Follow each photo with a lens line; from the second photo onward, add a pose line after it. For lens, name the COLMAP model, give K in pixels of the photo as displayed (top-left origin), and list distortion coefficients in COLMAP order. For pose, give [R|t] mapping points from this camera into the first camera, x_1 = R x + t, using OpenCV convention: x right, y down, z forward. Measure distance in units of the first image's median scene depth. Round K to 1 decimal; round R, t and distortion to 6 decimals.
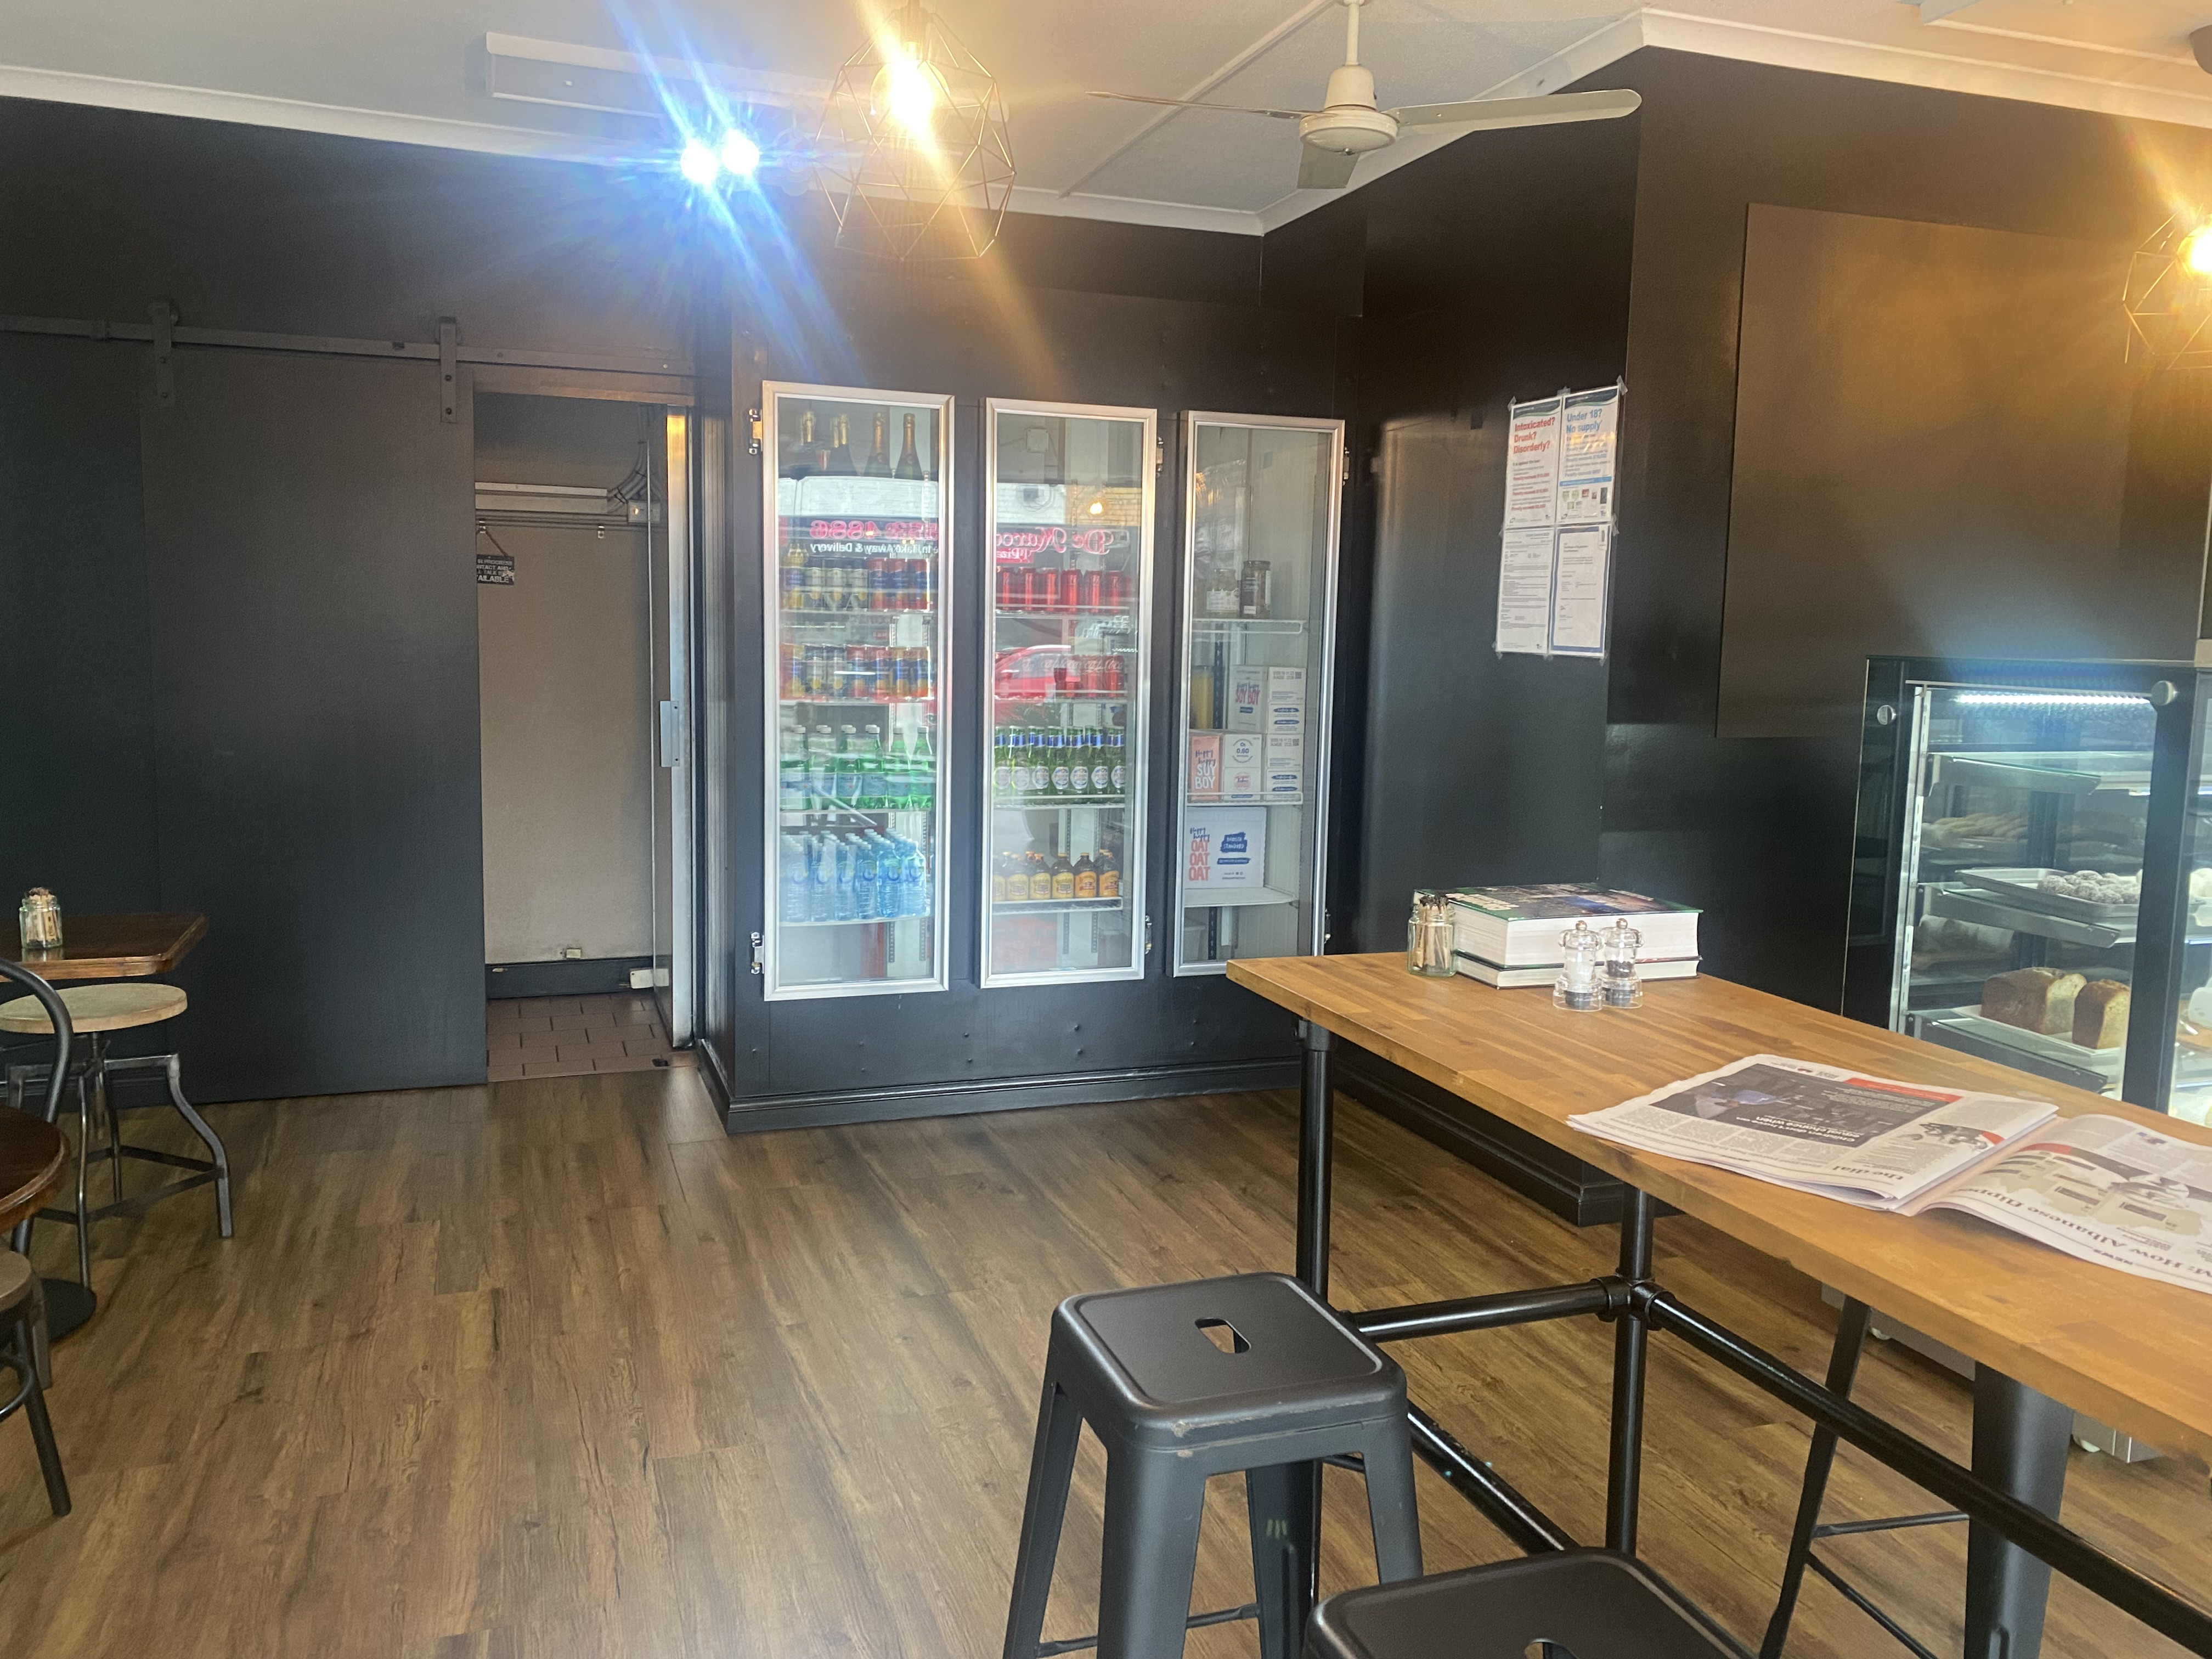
lens RADIAL K [[1684.8, 0, 1090.6], [0, 1684.8, 810.9], [0, 0, 1]] dist [0.027975, -0.024566]
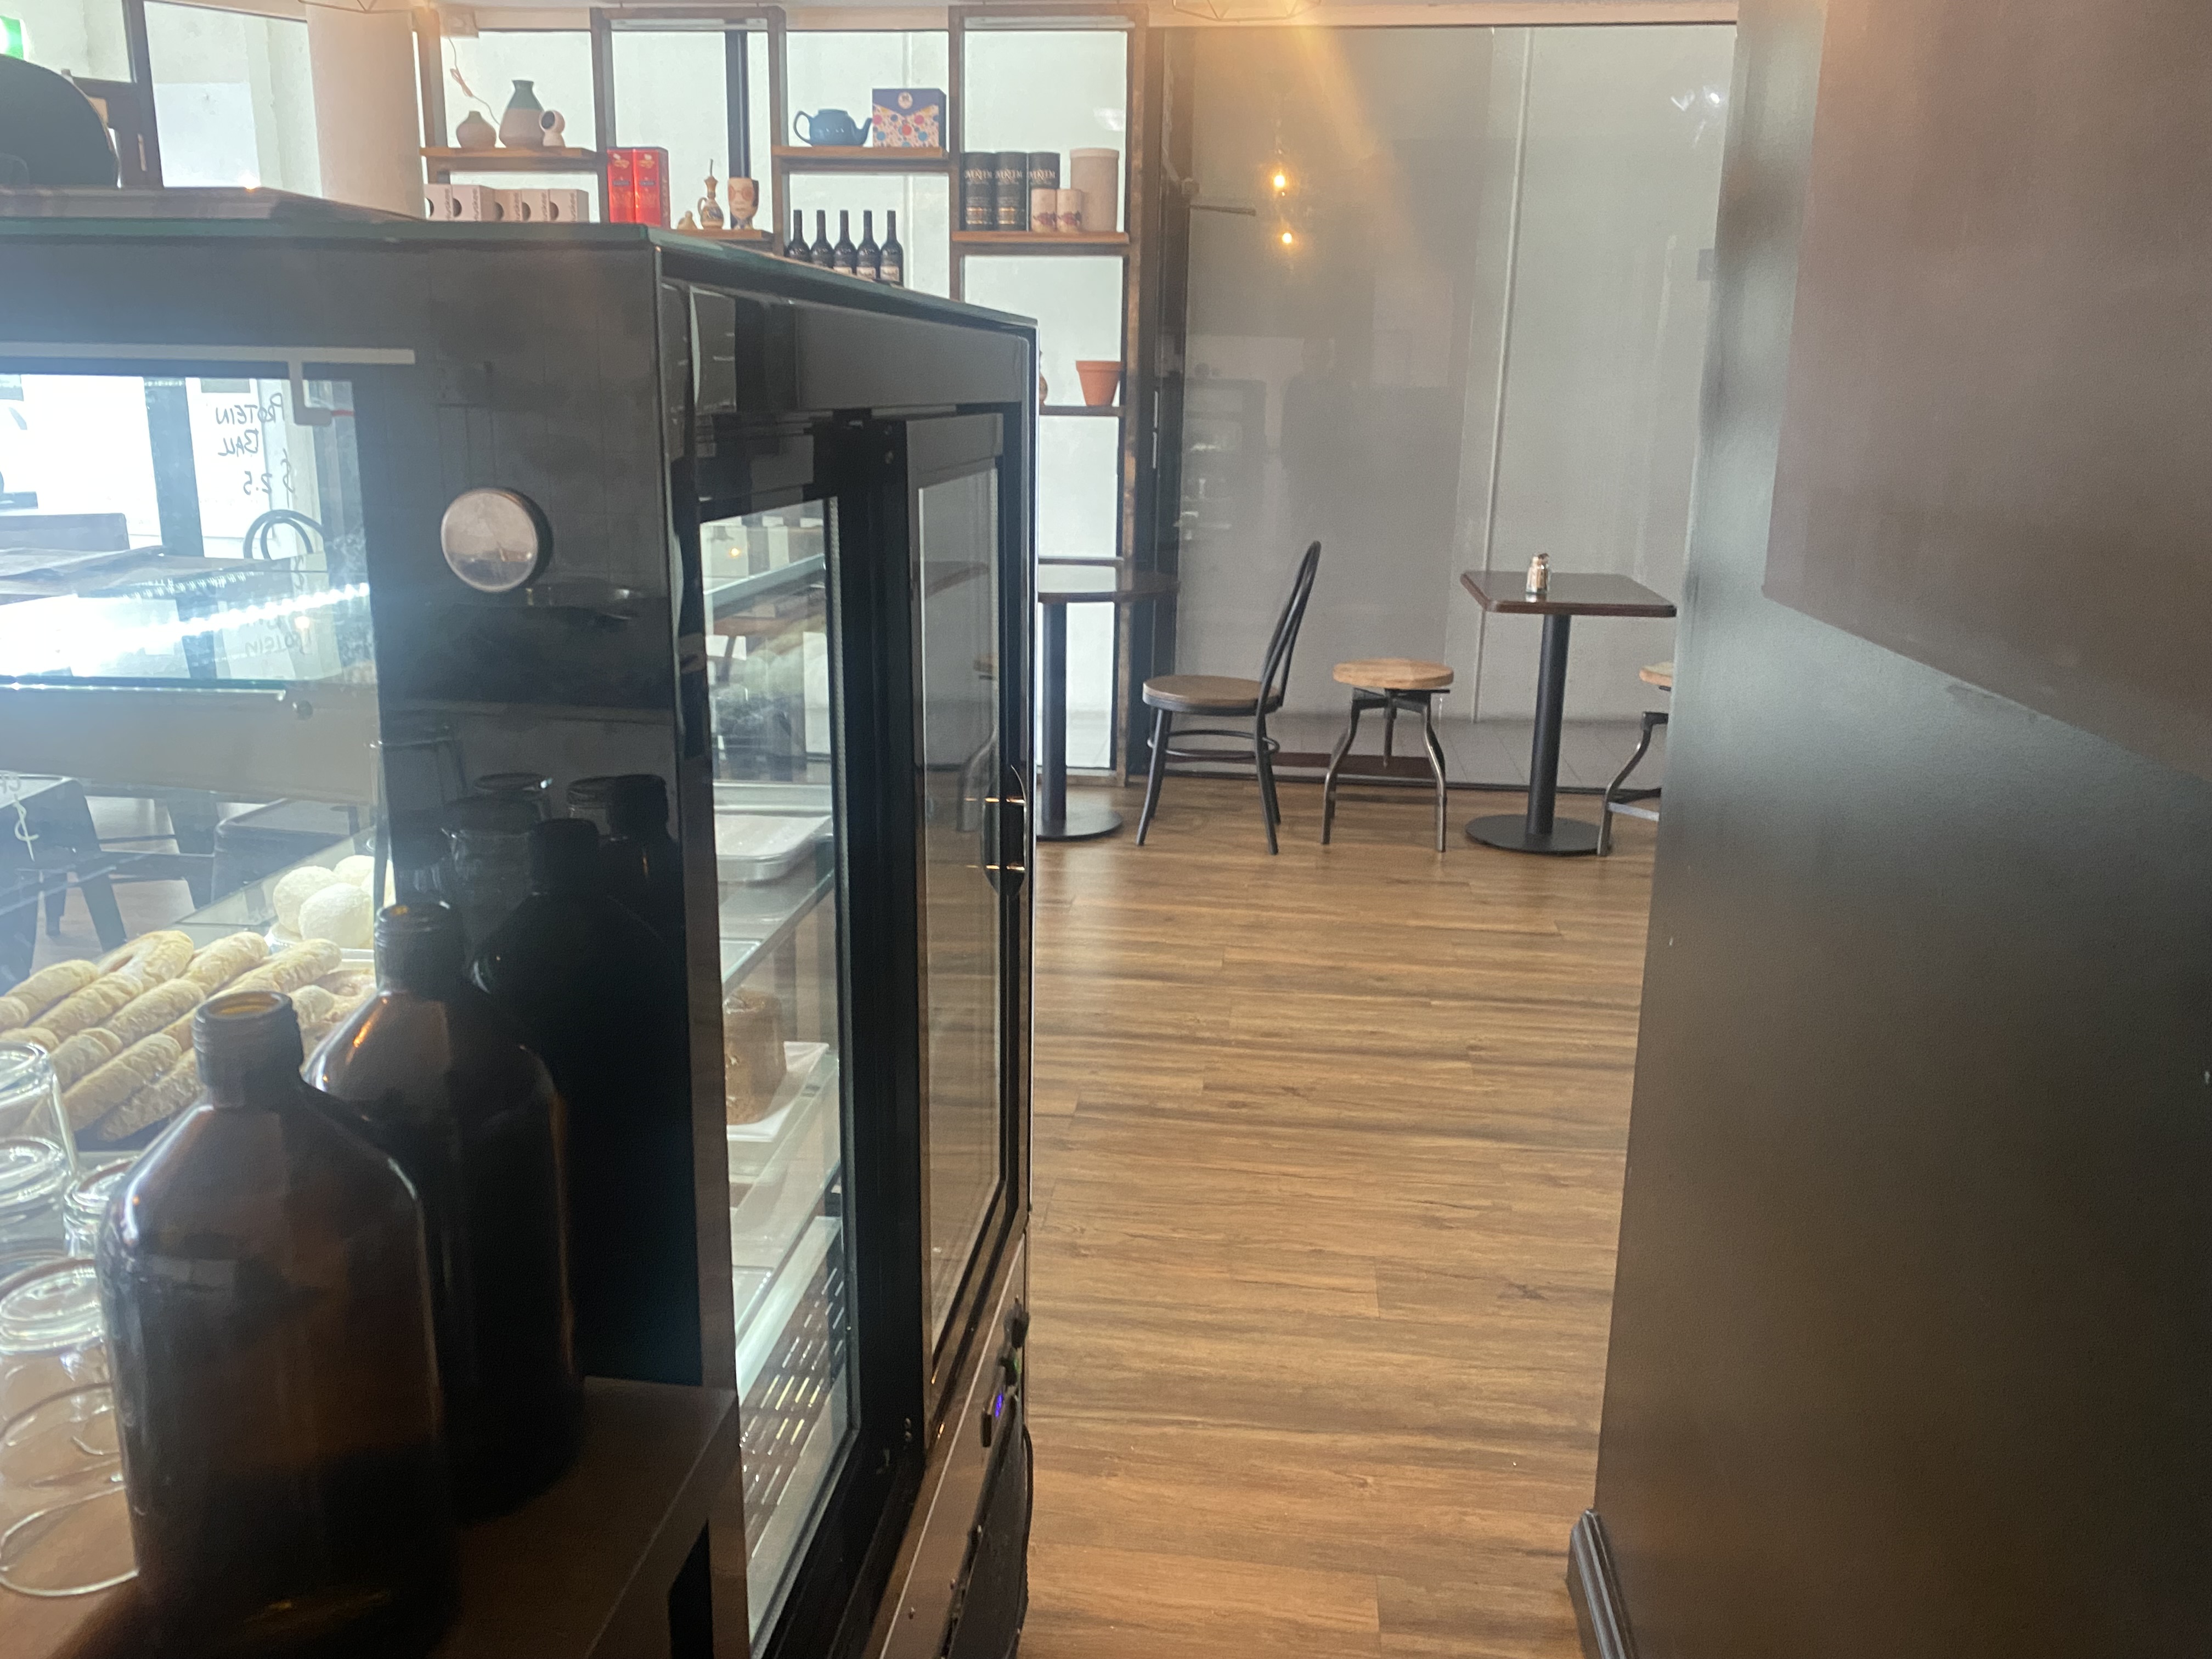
lens RADIAL K [[1684.8, 0, 1101.9], [0, 1684.8, 828.1], [0, 0, 1]] dist [0.027975, -0.024566]
pose [[-0.433270, 0.200347, -0.878714, 0.668955], [-0.137224, 0.948947, 0.284021, -0.069291], [0.890756, 0.243639, -0.383658, 0.932779]]
